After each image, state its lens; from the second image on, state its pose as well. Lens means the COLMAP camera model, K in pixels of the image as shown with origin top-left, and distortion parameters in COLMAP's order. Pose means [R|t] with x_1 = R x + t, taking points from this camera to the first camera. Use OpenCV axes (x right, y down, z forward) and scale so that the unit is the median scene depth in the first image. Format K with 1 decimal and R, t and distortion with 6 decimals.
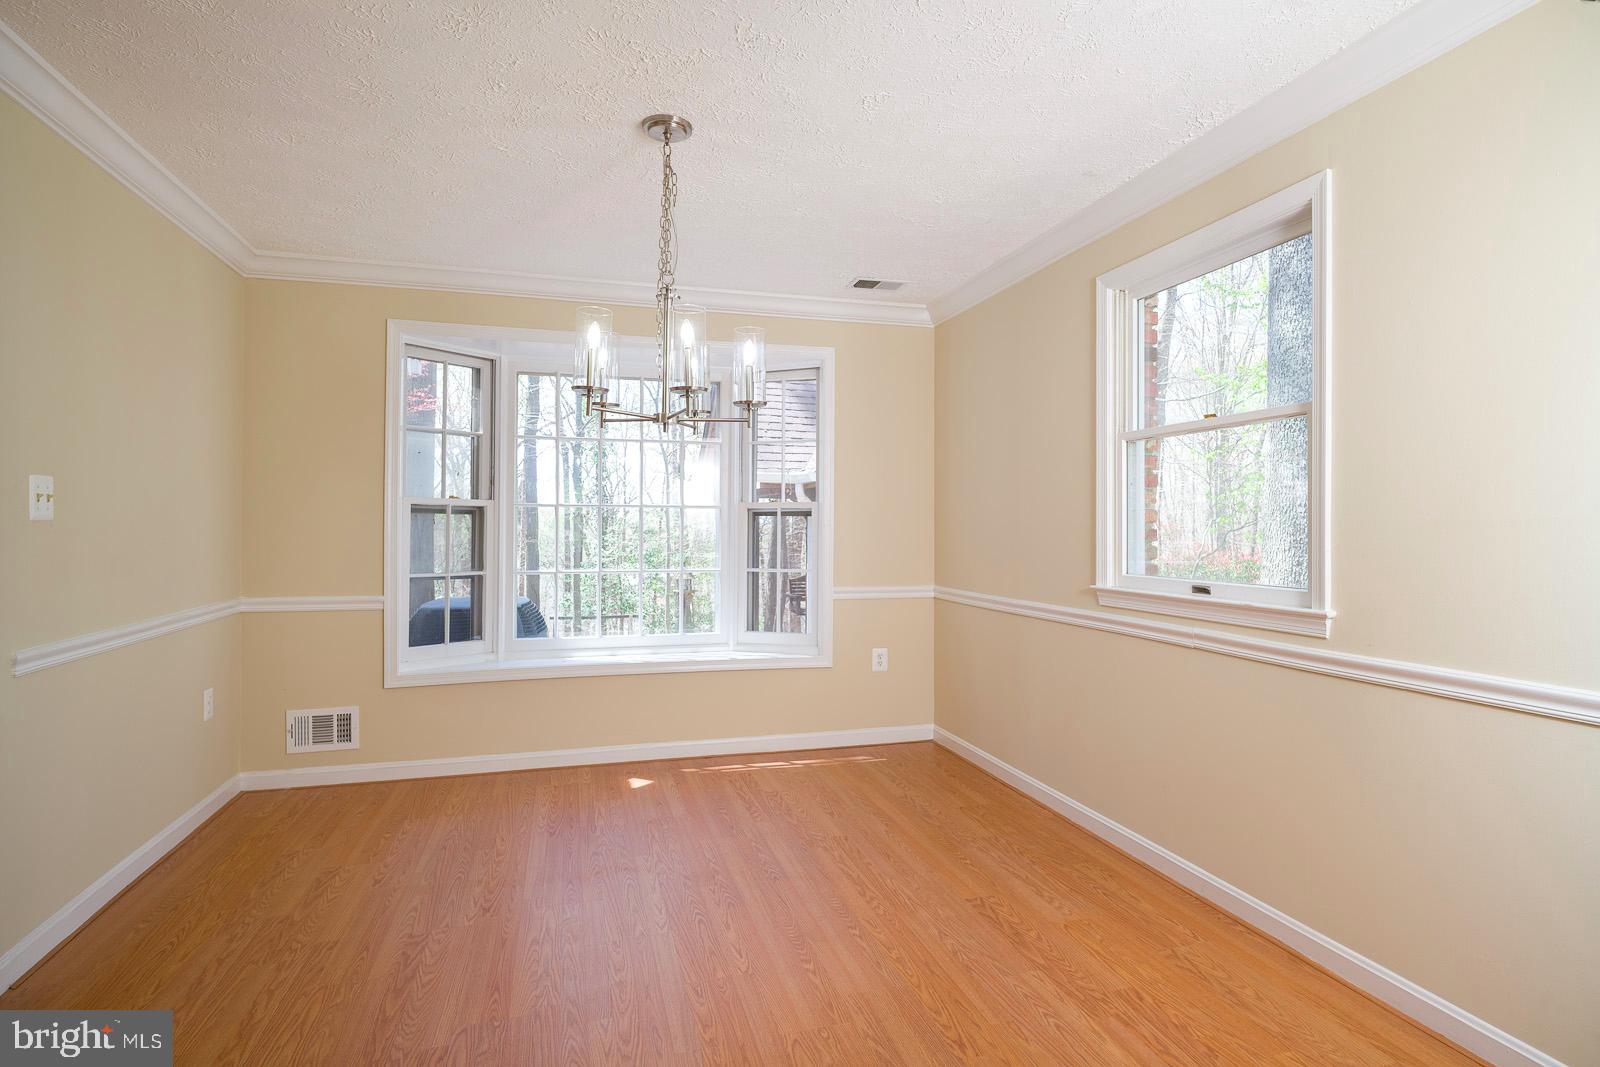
lens RADIAL K [[828.5, 0, 792.5], [0, 828.5, 525.0], [0, 0, 1]] dist [-0.003801, 0.002278]
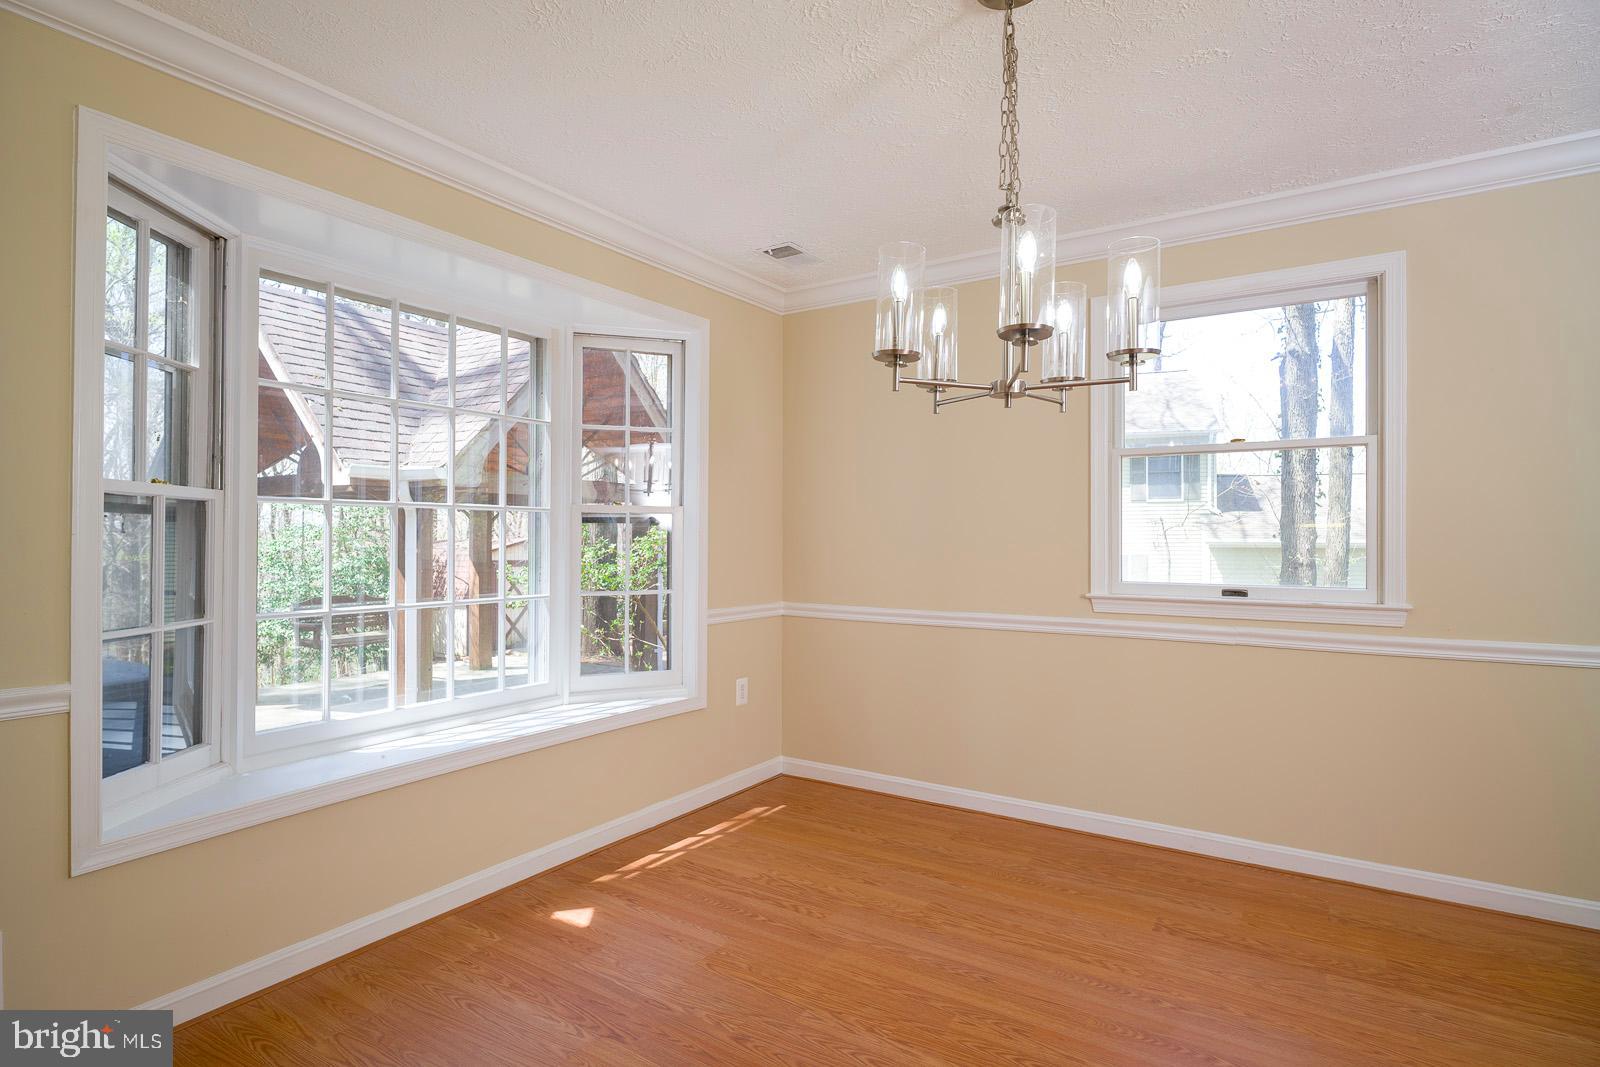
lens RADIAL K [[828.5, 0, 801.0], [0, 828.5, 536.4], [0, 0, 1]] dist [-0.003801, 0.002278]
pose [[0.760037, 0.000377, 0.649880, -0.487158], [-0.002386, 0.999995, 0.002210, -0.000642], [-0.649876, -0.003230, 0.760034, 0.368298]]
